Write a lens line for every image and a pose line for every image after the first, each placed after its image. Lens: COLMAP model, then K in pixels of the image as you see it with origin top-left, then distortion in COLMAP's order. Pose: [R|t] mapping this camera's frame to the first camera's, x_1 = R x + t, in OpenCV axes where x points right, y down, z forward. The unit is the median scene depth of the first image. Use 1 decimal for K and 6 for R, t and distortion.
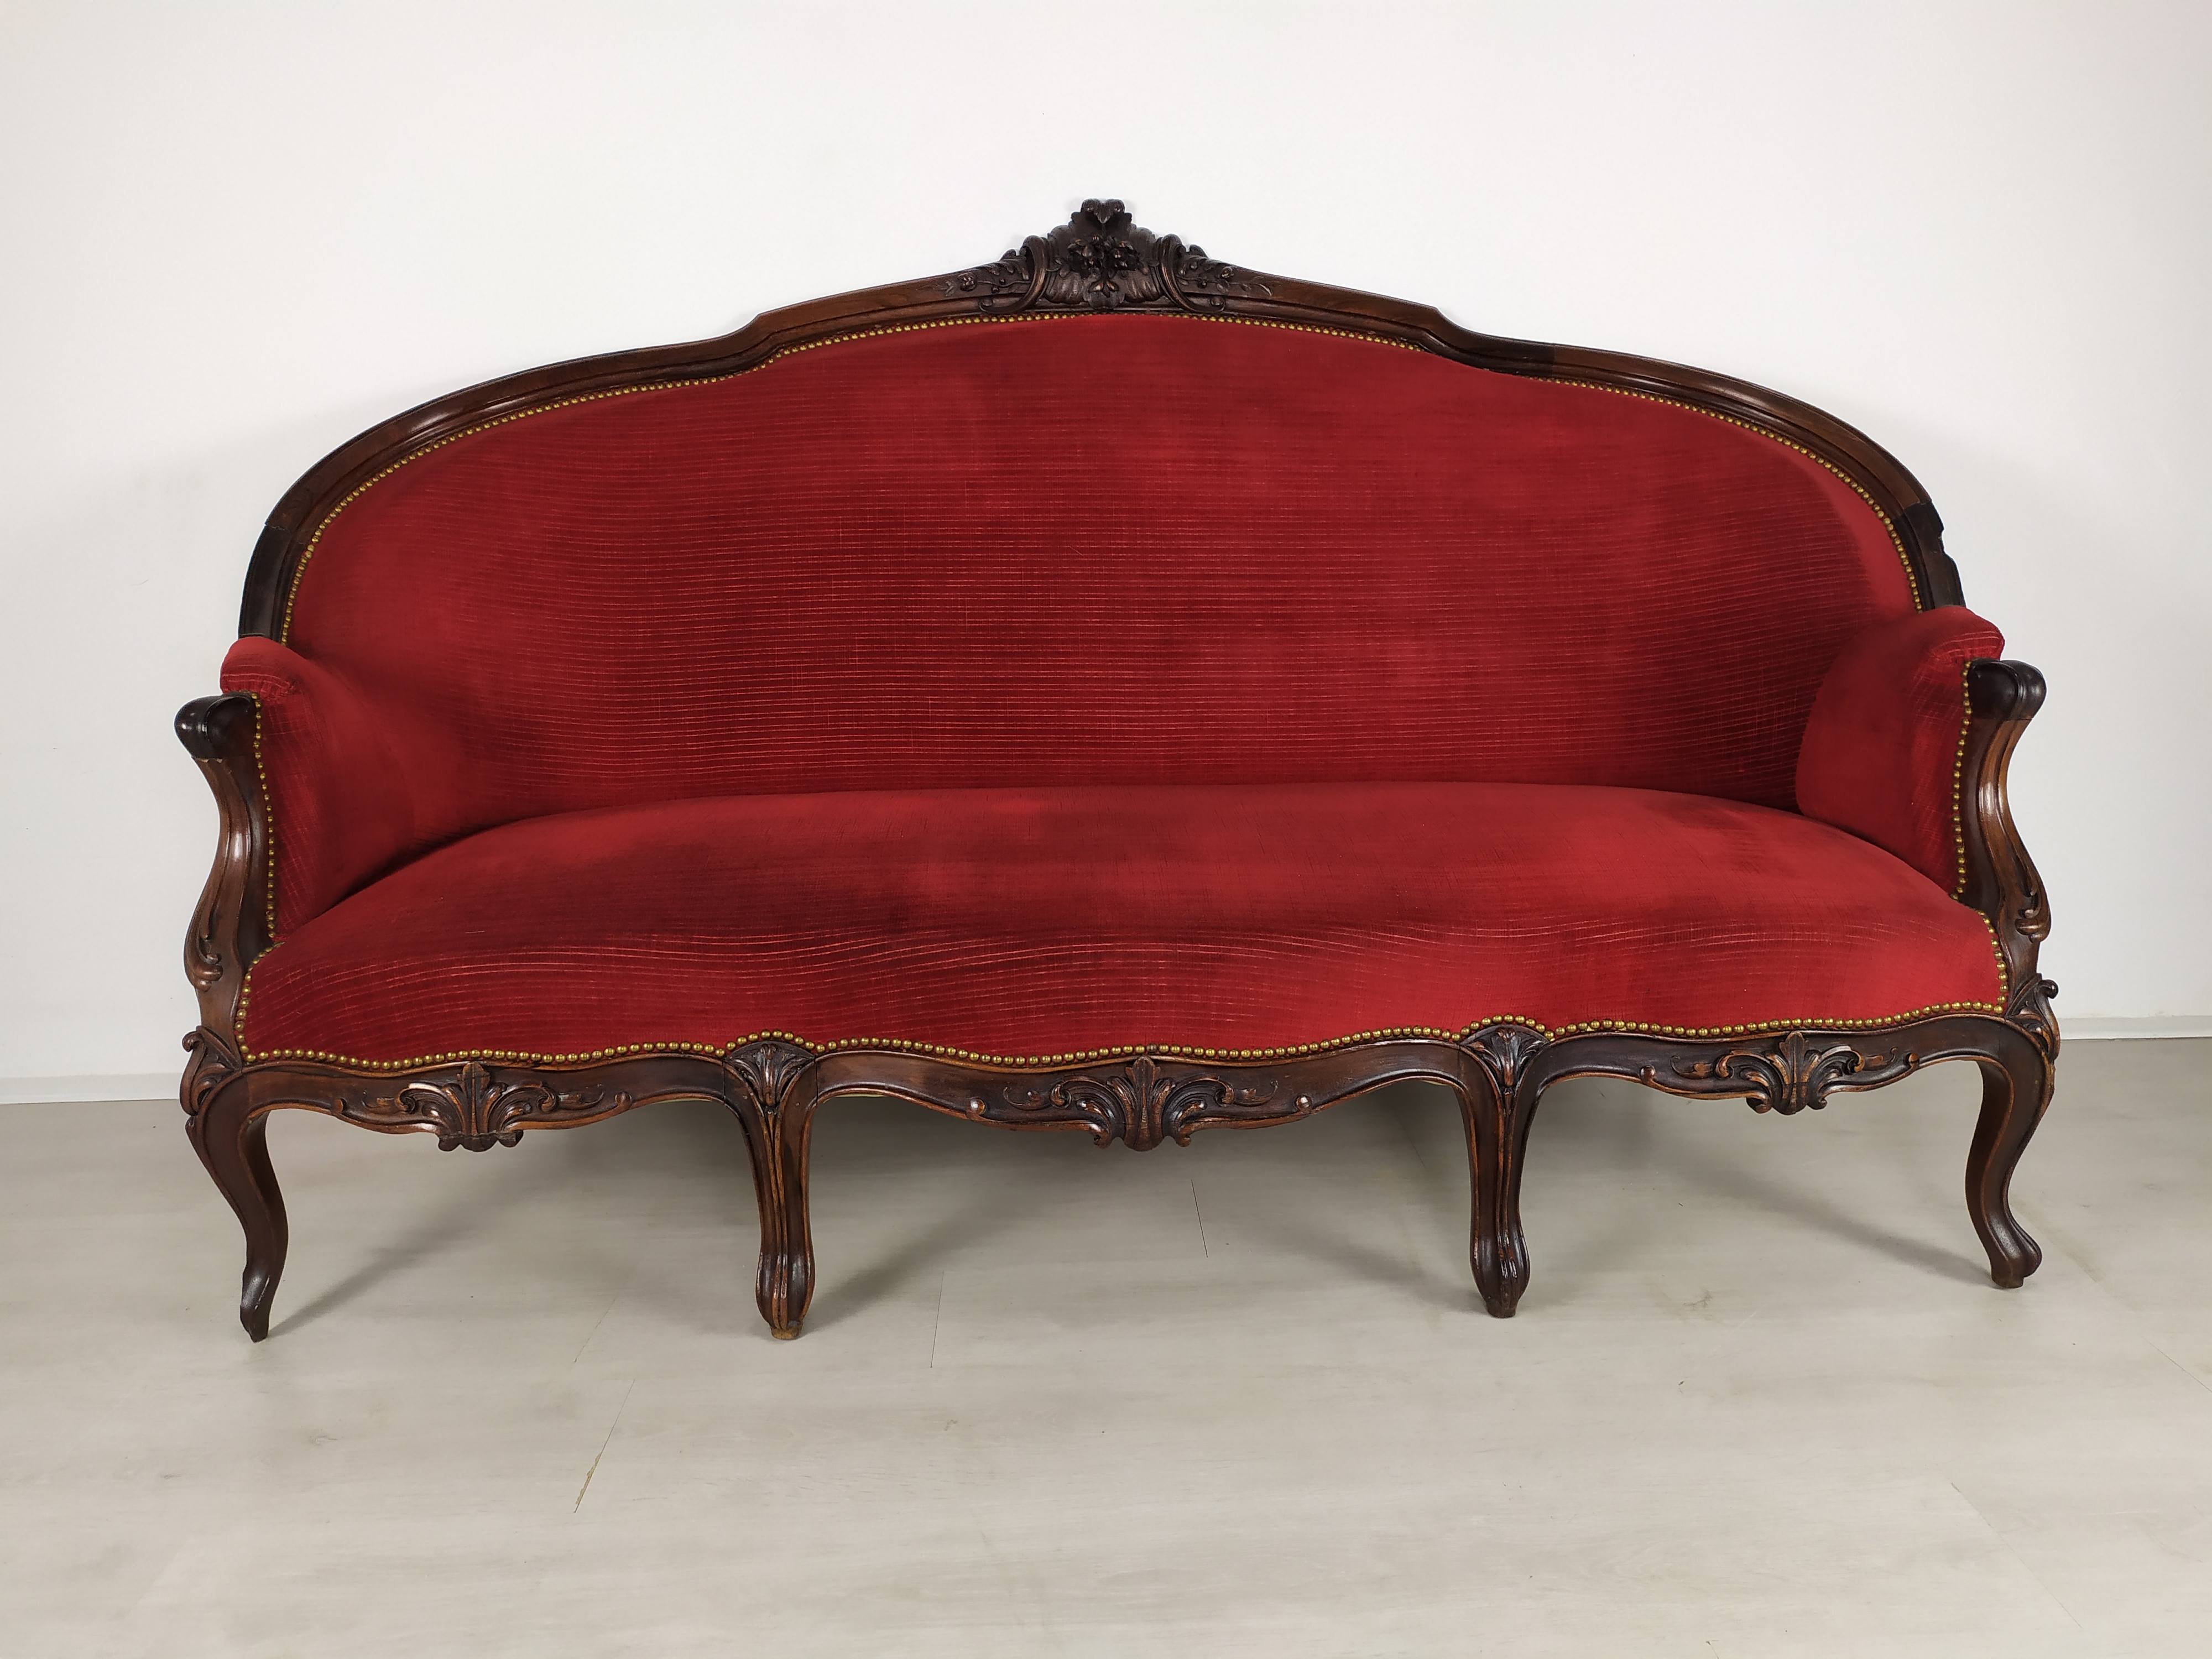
lens RADIAL K [[1677.6, 0, 1105.3], [0, 1677.6, 819.9], [0, 0, 1]] dist [0.053456, -0.052211]
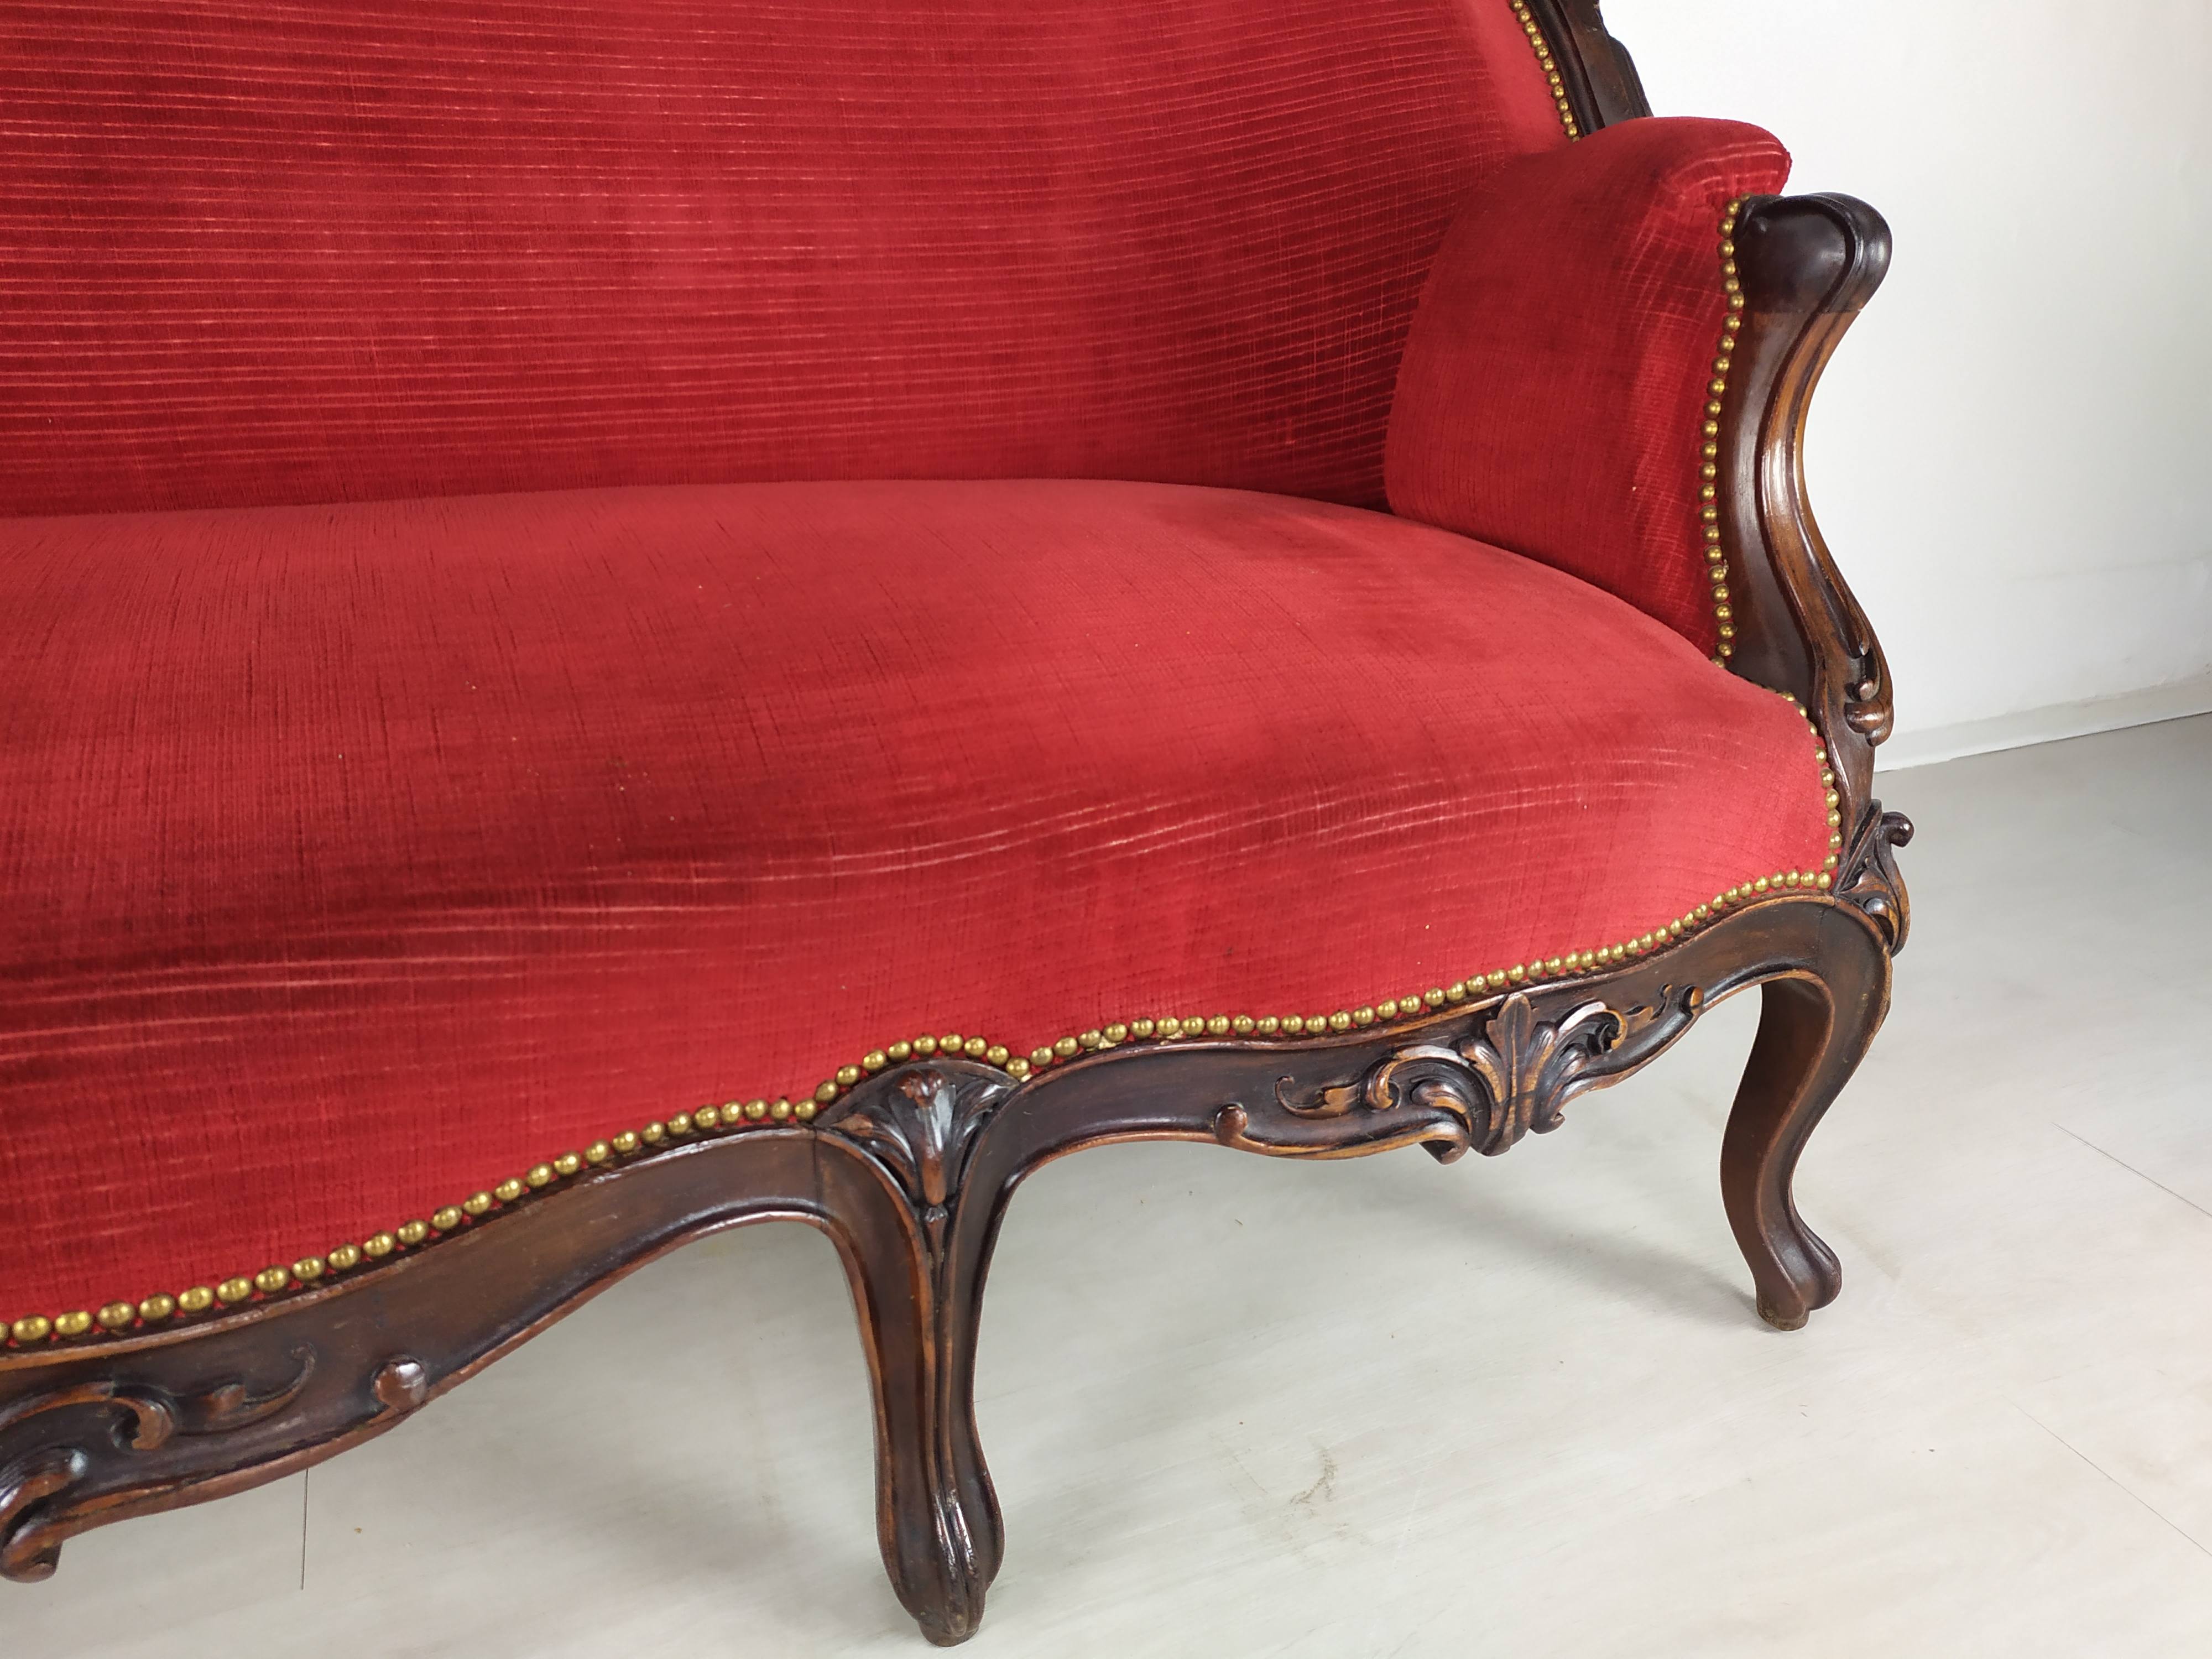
lens RADIAL K [[1677.6, 0, 1107.2], [0, 1677.6, 841.3], [0, 0, 1]] dist [0.053456, -0.052211]
pose [[0.937416, -0.111429, 0.329903, 0.118229], [0.049434, 0.980407, 0.190679, -0.008695], [-0.344686, -0.162437, 0.924557, 0.477753]]
